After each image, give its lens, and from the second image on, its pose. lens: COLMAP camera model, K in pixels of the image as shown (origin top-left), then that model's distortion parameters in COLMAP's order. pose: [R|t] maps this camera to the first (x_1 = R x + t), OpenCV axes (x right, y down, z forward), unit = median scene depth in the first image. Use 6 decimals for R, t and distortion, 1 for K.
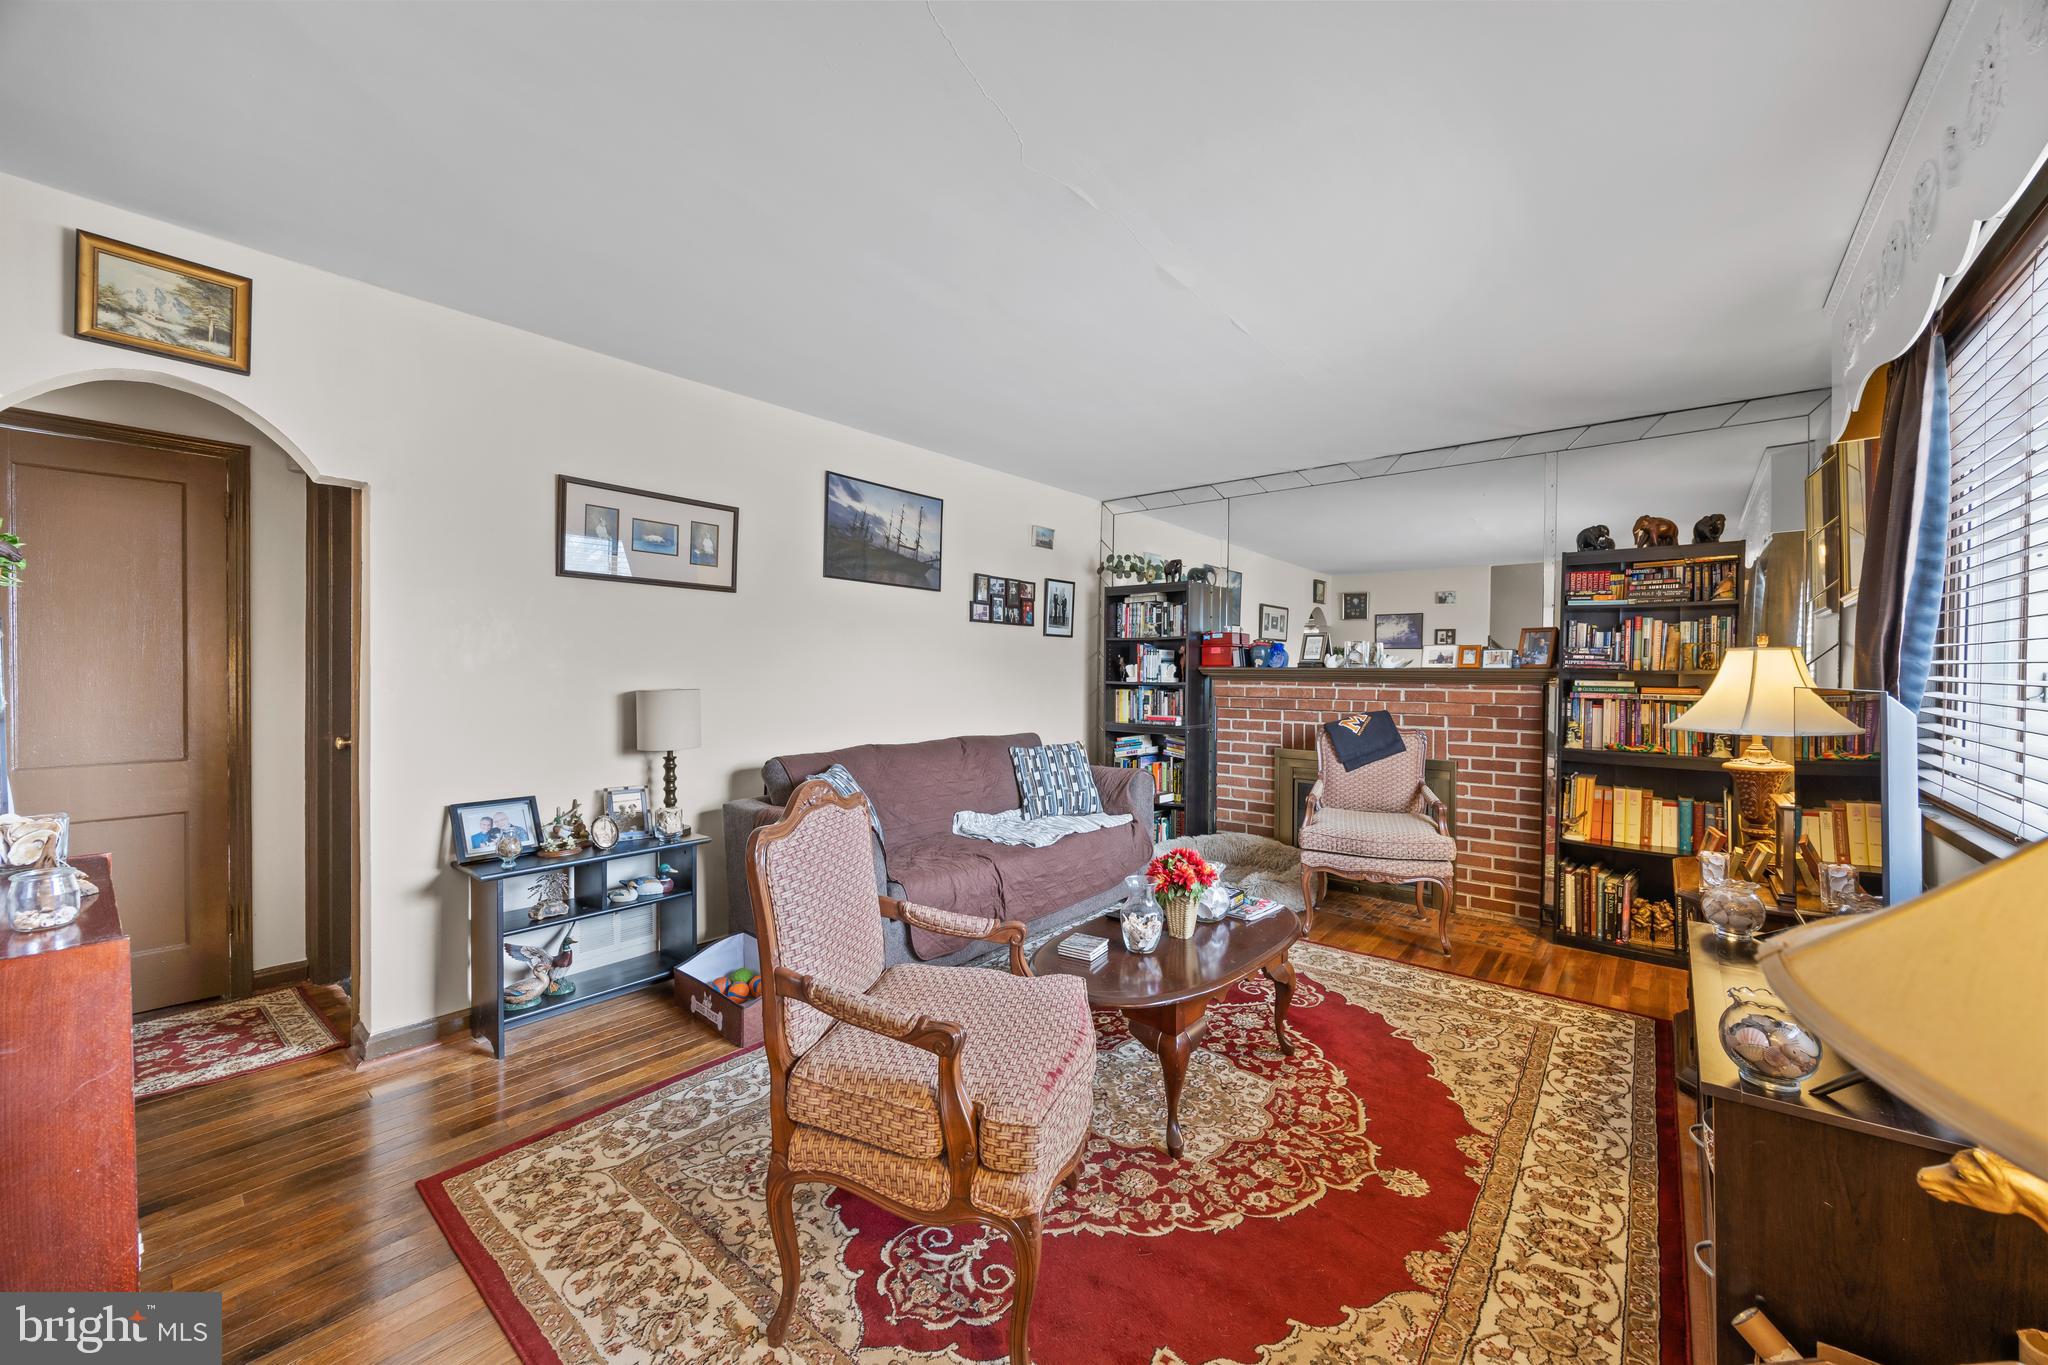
lens RADIAL K [[783.5, 0, 1027.2], [0, 783.5, 679.1], [0, 0, 1]] dist [-0.002498, 0.000564]
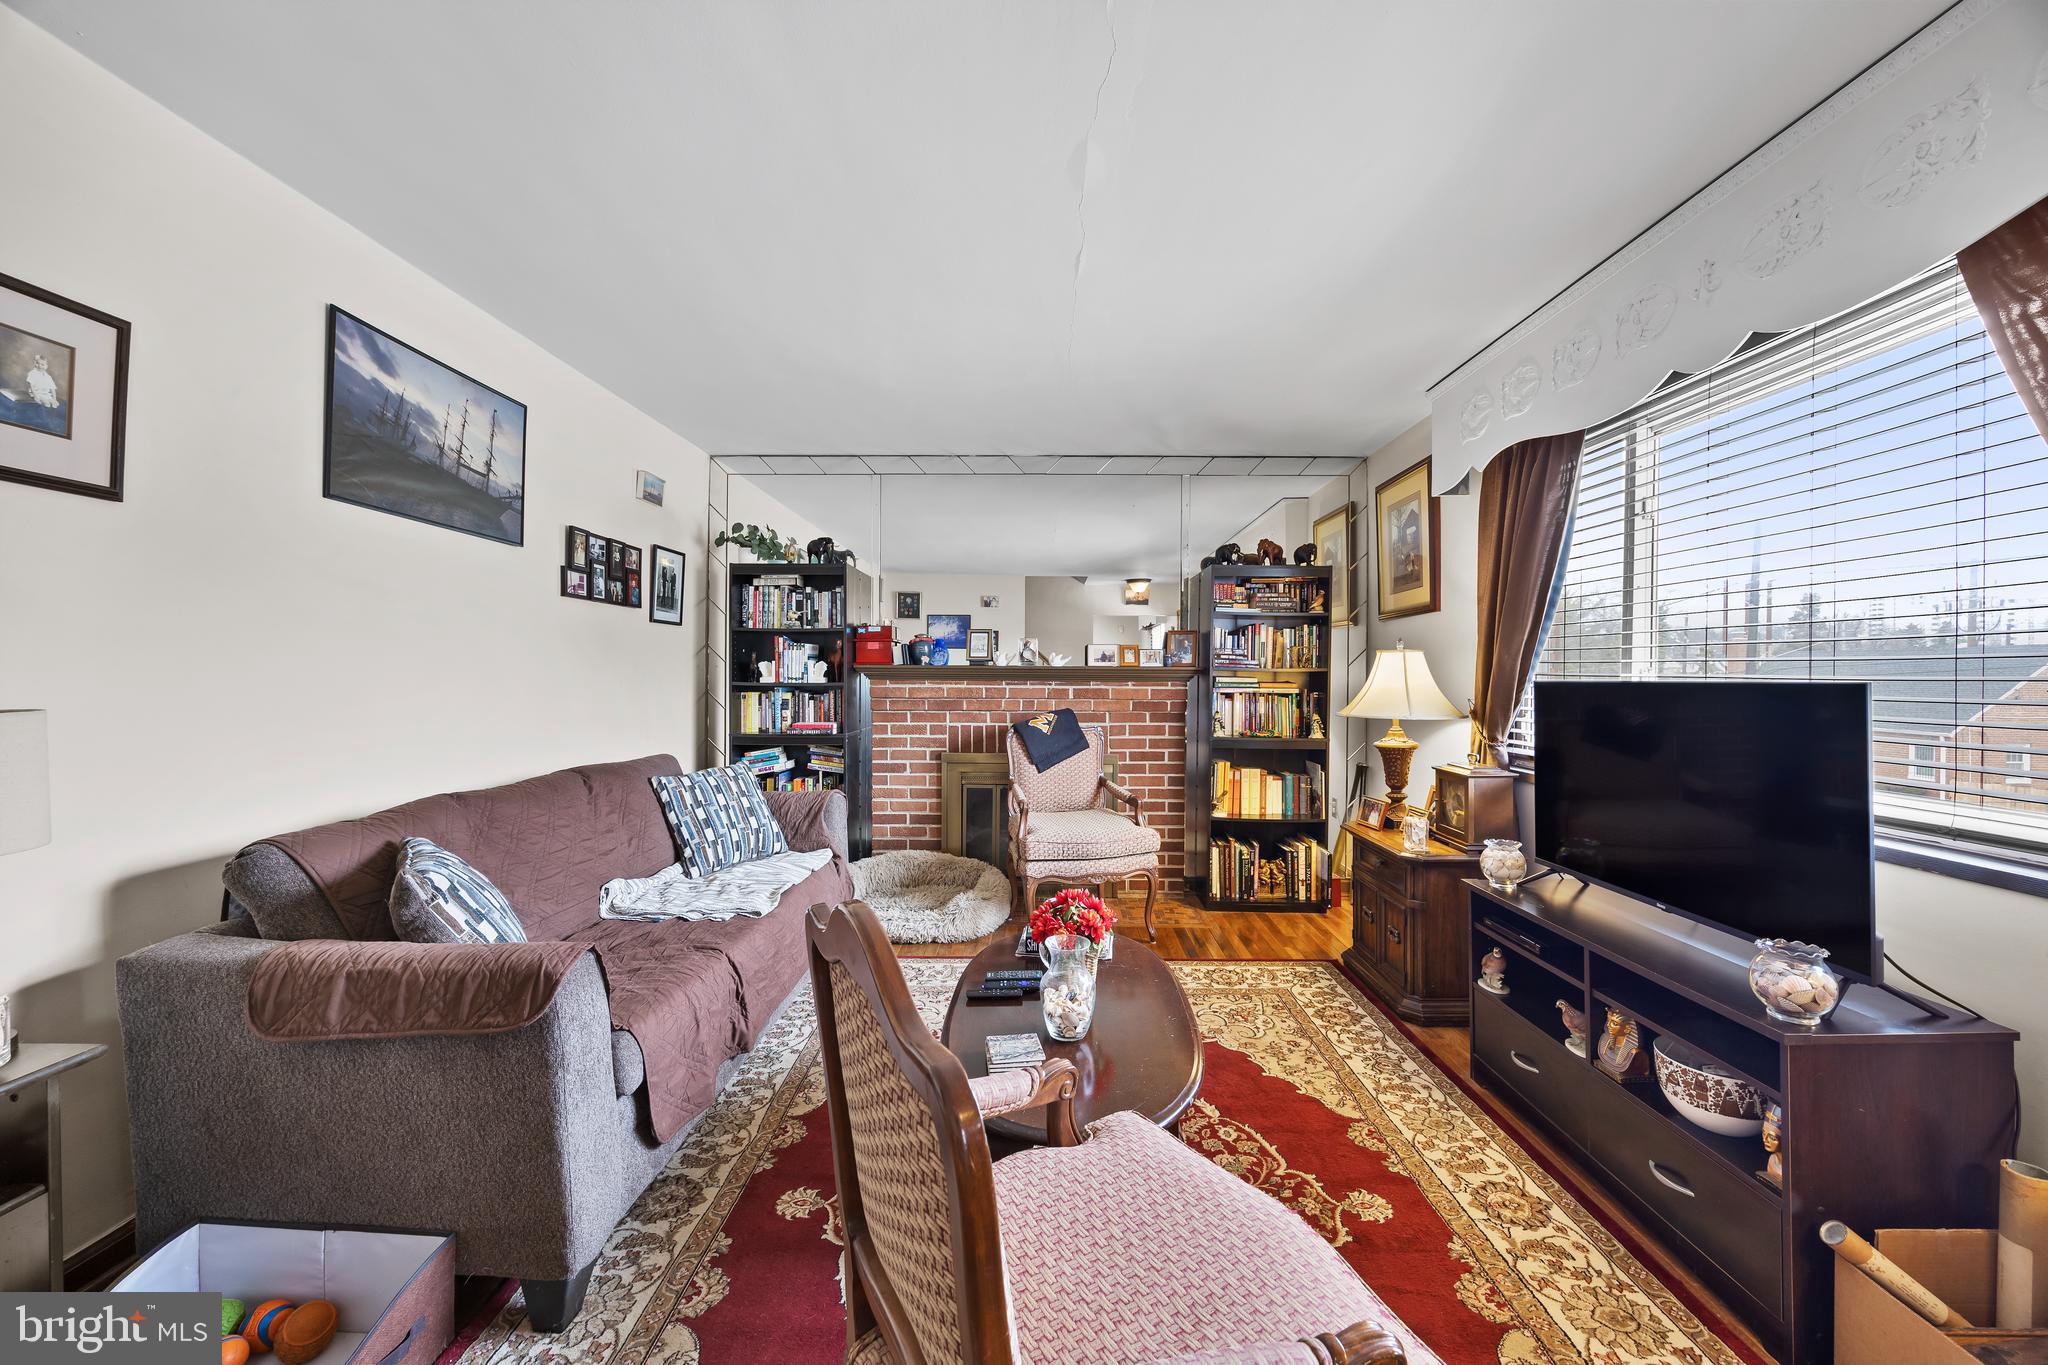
lens RADIAL K [[783.5, 0, 1027.2], [0, 783.5, 679.1], [0, 0, 1]] dist [-0.002498, 0.000564]
pose [[0.779103, -0.007361, 0.626853, -0.200251], [0.006874, 0.999971, 0.003200, -0.001088], [-0.626859, 0.001816, 0.779131, 0.240726]]
